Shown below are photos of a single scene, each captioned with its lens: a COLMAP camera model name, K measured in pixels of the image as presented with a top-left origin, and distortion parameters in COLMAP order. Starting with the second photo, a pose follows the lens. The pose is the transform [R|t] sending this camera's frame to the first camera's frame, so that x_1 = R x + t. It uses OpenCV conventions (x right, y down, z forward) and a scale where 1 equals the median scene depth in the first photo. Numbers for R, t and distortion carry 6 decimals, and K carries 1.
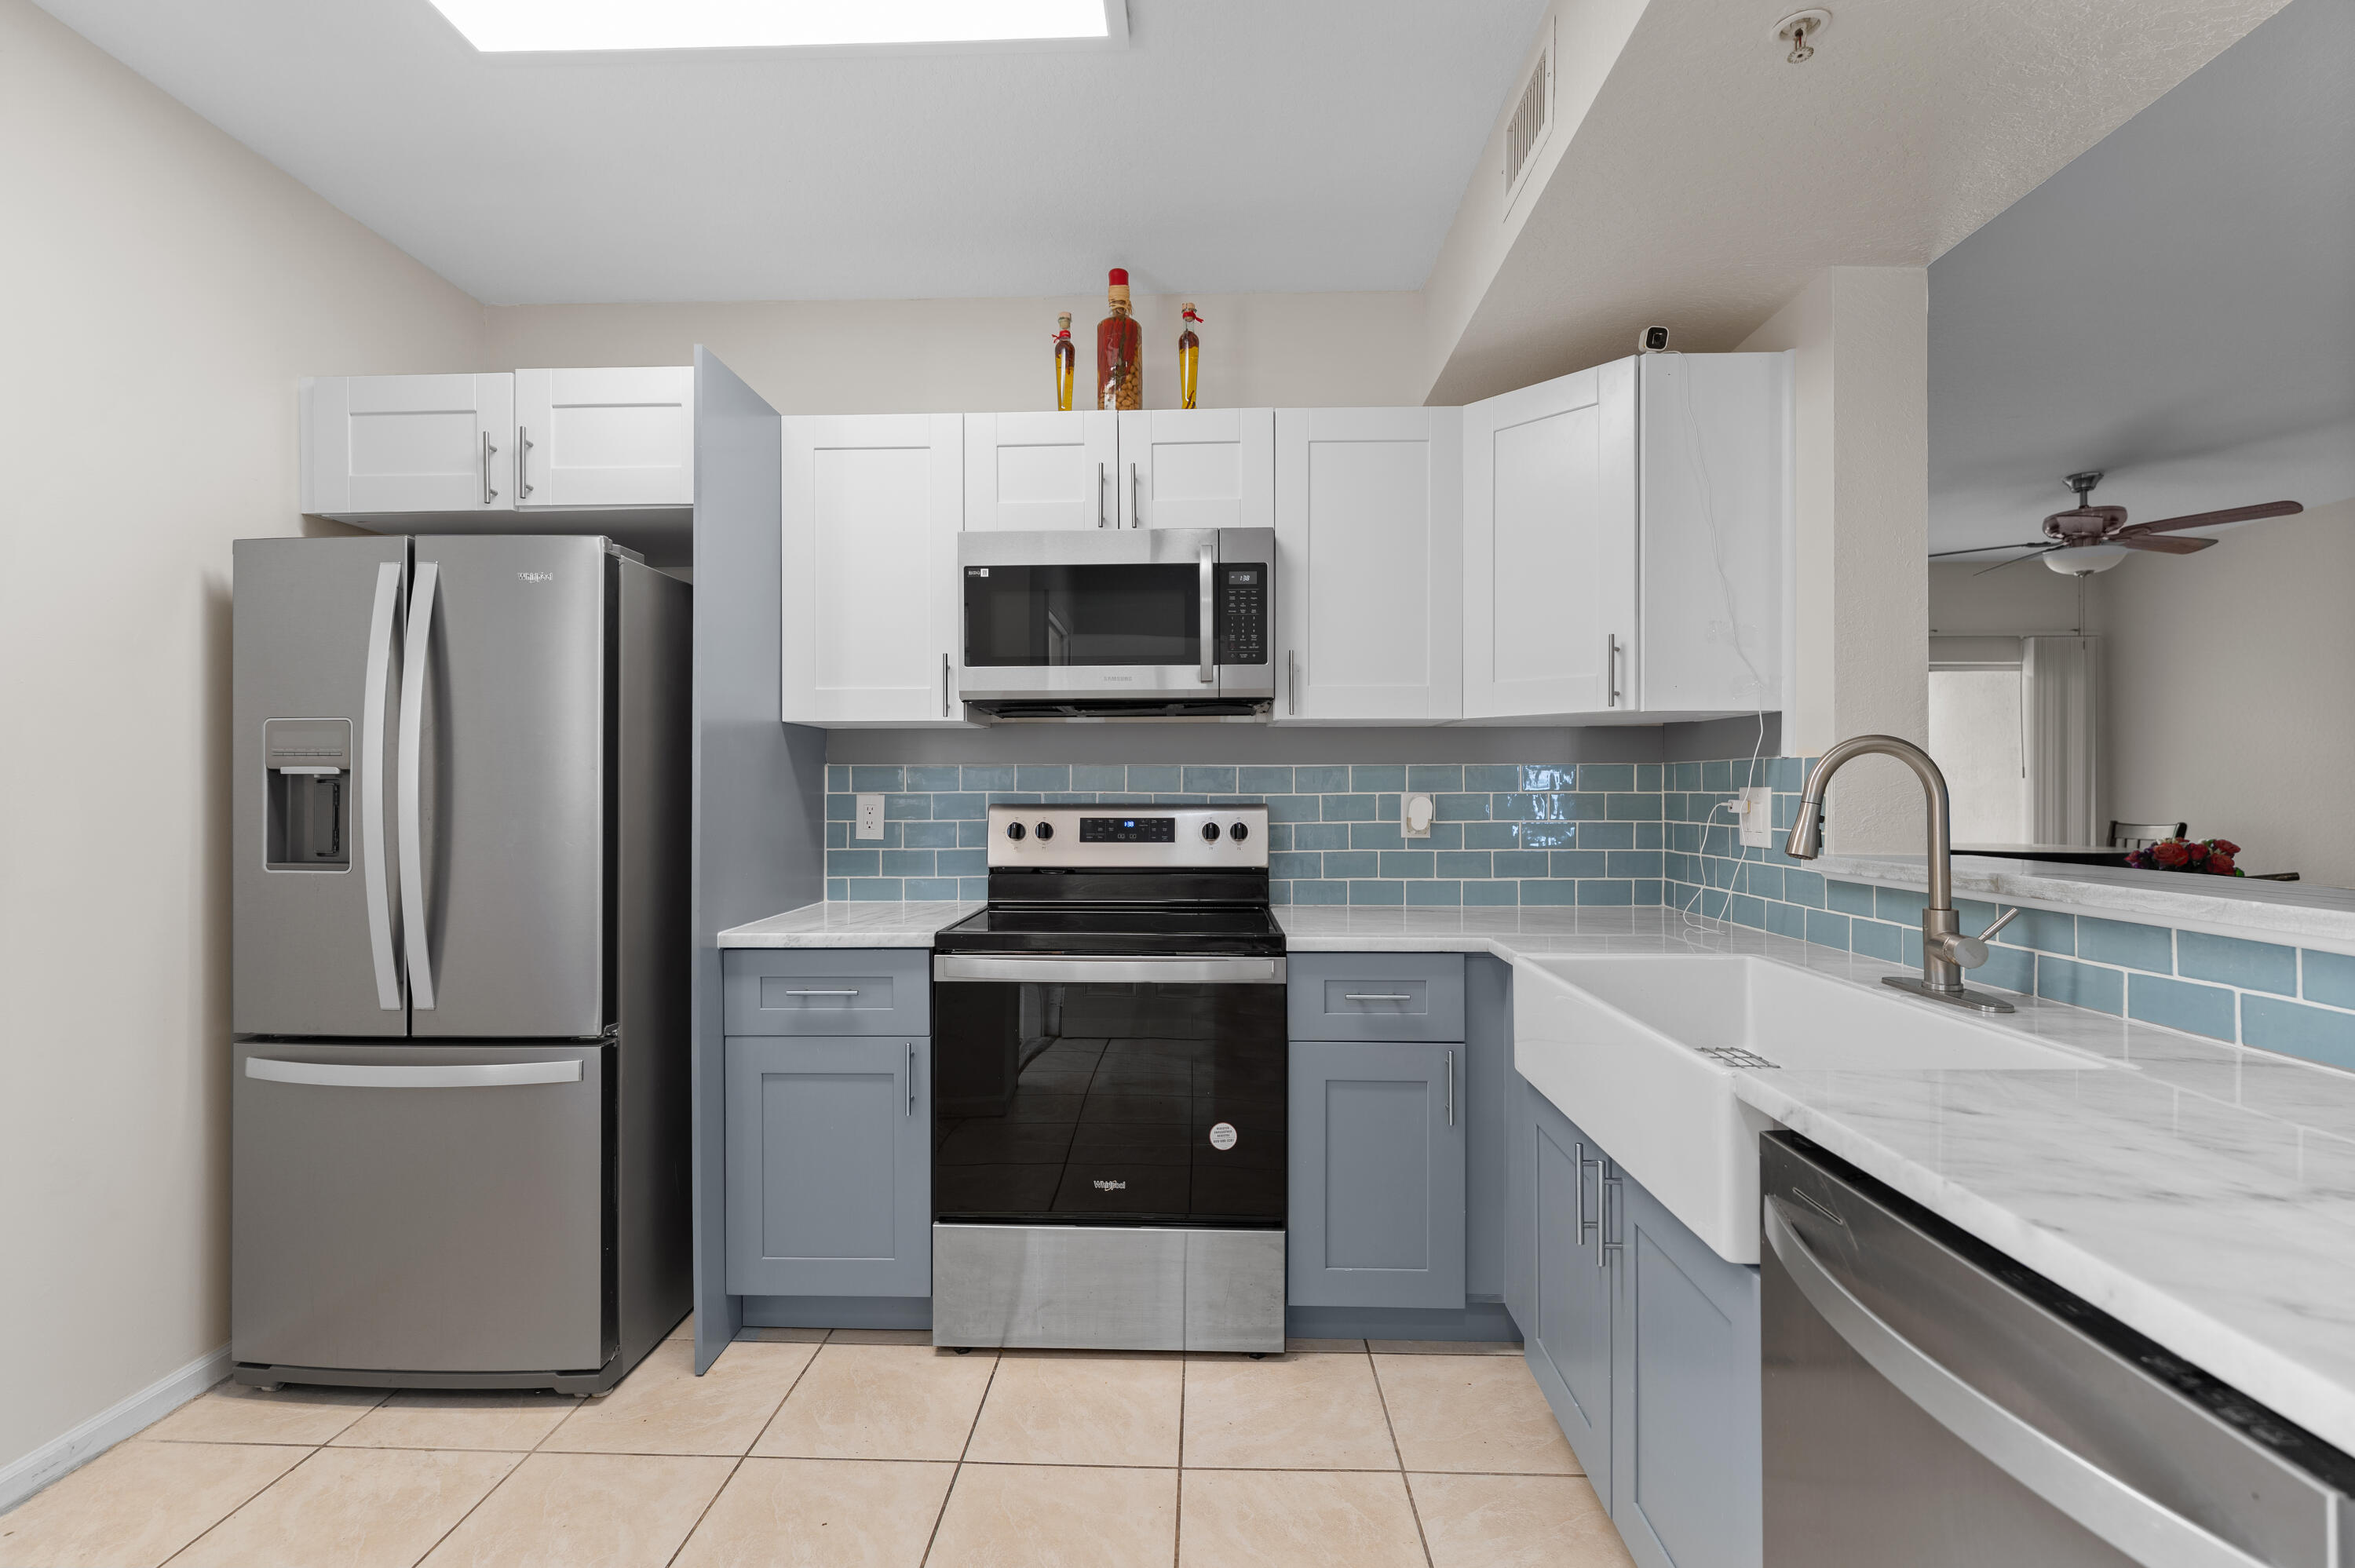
lens RADIAL K [[1062.3, 0, 1177.5], [0, 1062.3, 784.0], [0, 0, 1]] dist [-0.000881, -0.000610]
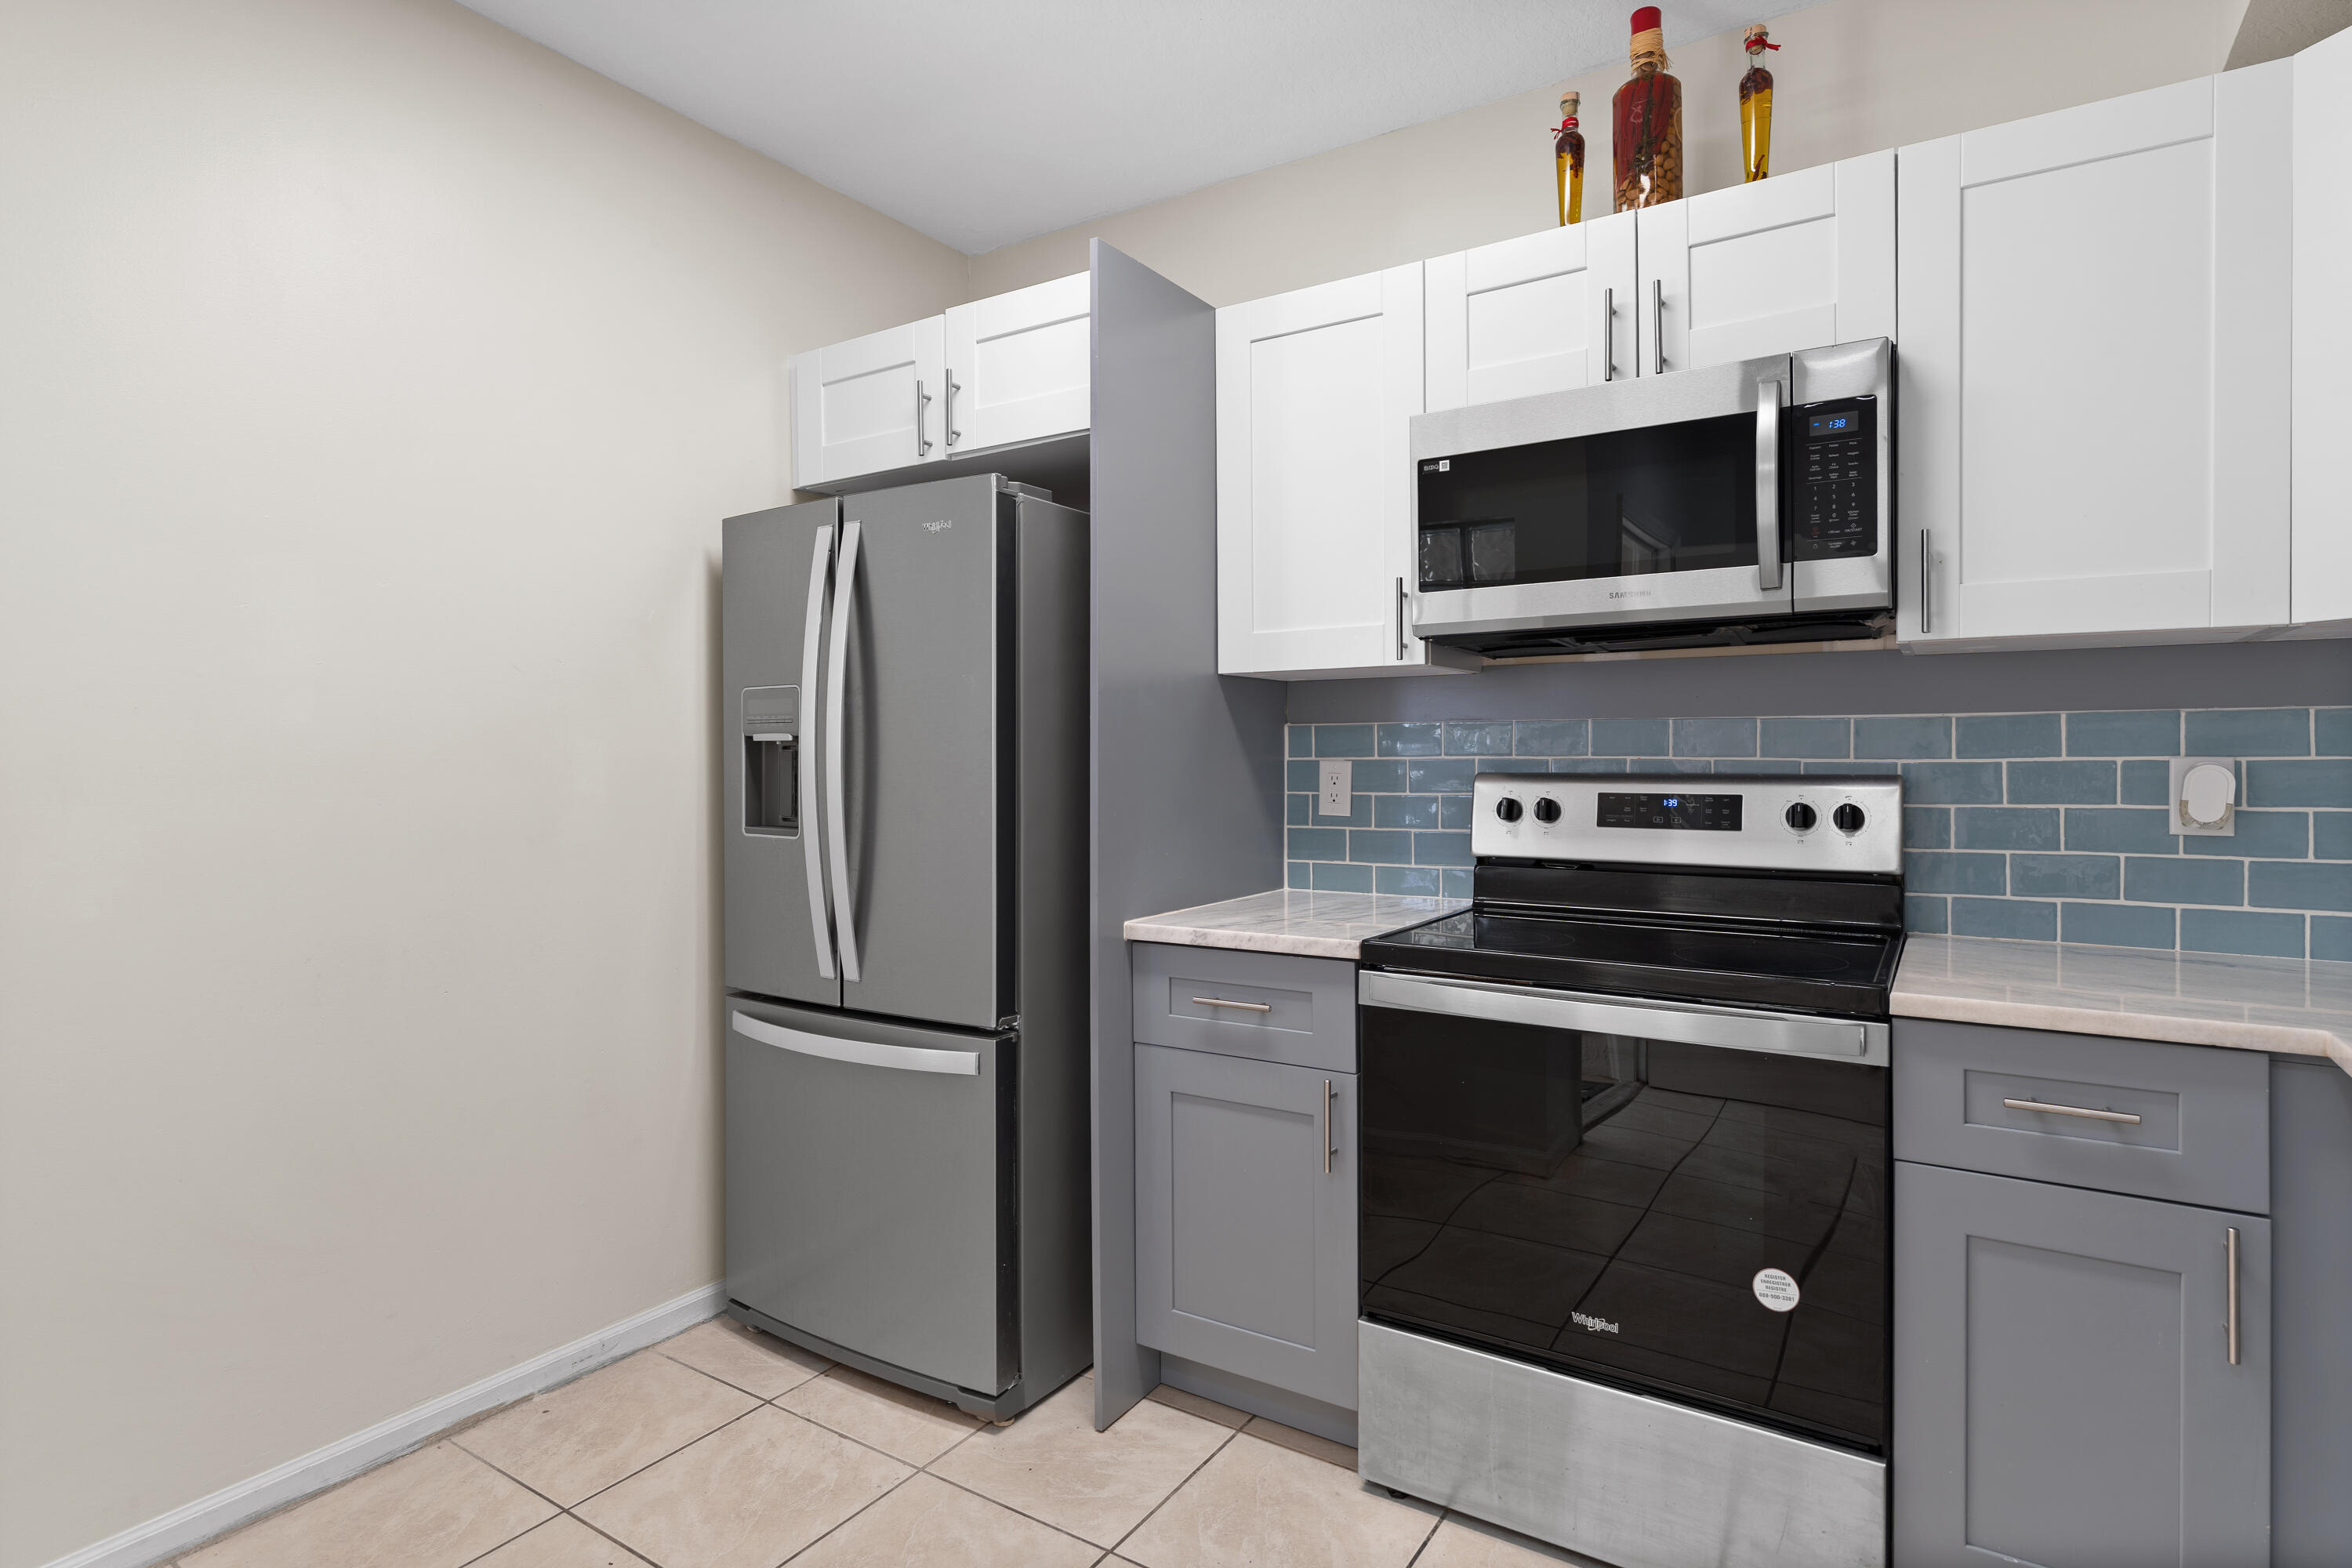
lens RADIAL K [[1223.6, 0, 1176.0], [0, 1223.6, 758.6], [0, 0, 1]] dist [-0.001927, 0.000691]
pose [[0.854659, -0.000497, -0.519190, 0.114995], [0.005647, 0.999949, 0.008340, 0.000046], [0.519159, -0.010059, 0.854618, 0.173608]]
